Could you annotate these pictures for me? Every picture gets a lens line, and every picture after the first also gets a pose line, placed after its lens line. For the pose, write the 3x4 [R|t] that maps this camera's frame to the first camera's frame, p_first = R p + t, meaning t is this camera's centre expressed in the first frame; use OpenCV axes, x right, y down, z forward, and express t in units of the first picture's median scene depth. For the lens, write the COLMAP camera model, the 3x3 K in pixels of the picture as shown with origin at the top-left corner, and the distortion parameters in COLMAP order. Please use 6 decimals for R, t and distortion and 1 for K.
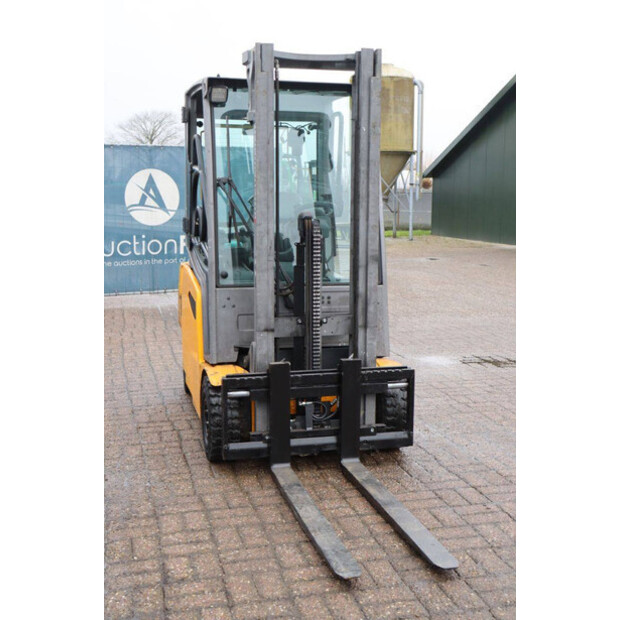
lens RADIAL K [[839.8, 0, 310.0], [0, 839.8, 310.0], [0, 0, 1]] dist [0.039981, 0.069831]
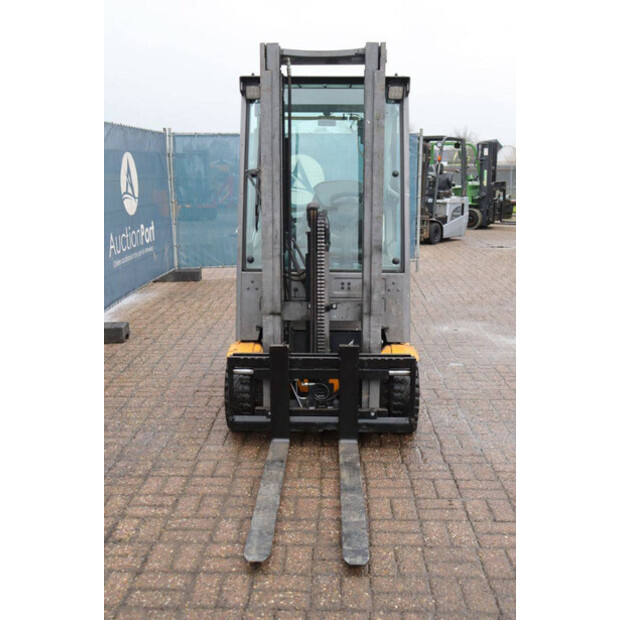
lens RADIAL K [[741.2, 0, 310.0], [0, 741.2, 310.0], [0, 0, 1]] dist [-0.014215, -0.012835]
pose [[0.960557, 0.047471, -0.274000, 0.248244], [-0.033919, 0.997965, 0.053990, -0.032670], [0.276006, -0.042567, 0.960213, 0.106485]]
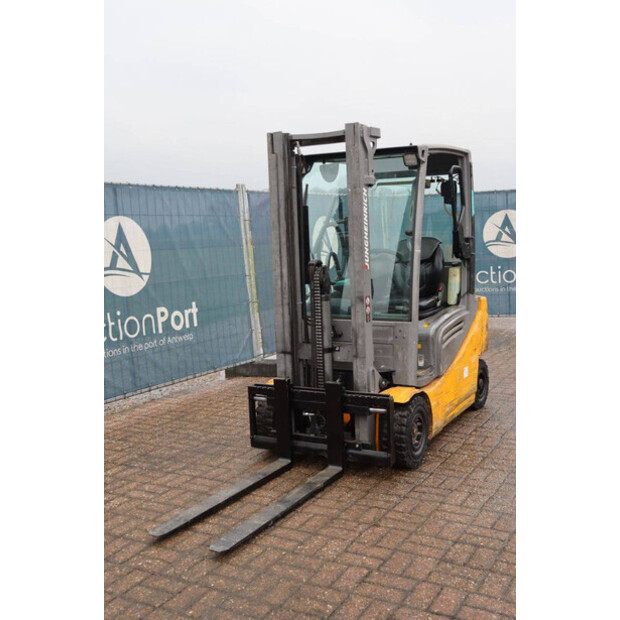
lens RADIAL K [[723.5, 0, 310.0], [0, 723.5, 310.0], [0, 0, 1]] dist [-0.029152, -0.004987]
pose [[0.720809, 0.045212, -0.691657, 0.723124], [-0.055790, 0.998417, 0.007123, -0.049420], [0.690884, 0.033453, 0.722191, 0.227428]]
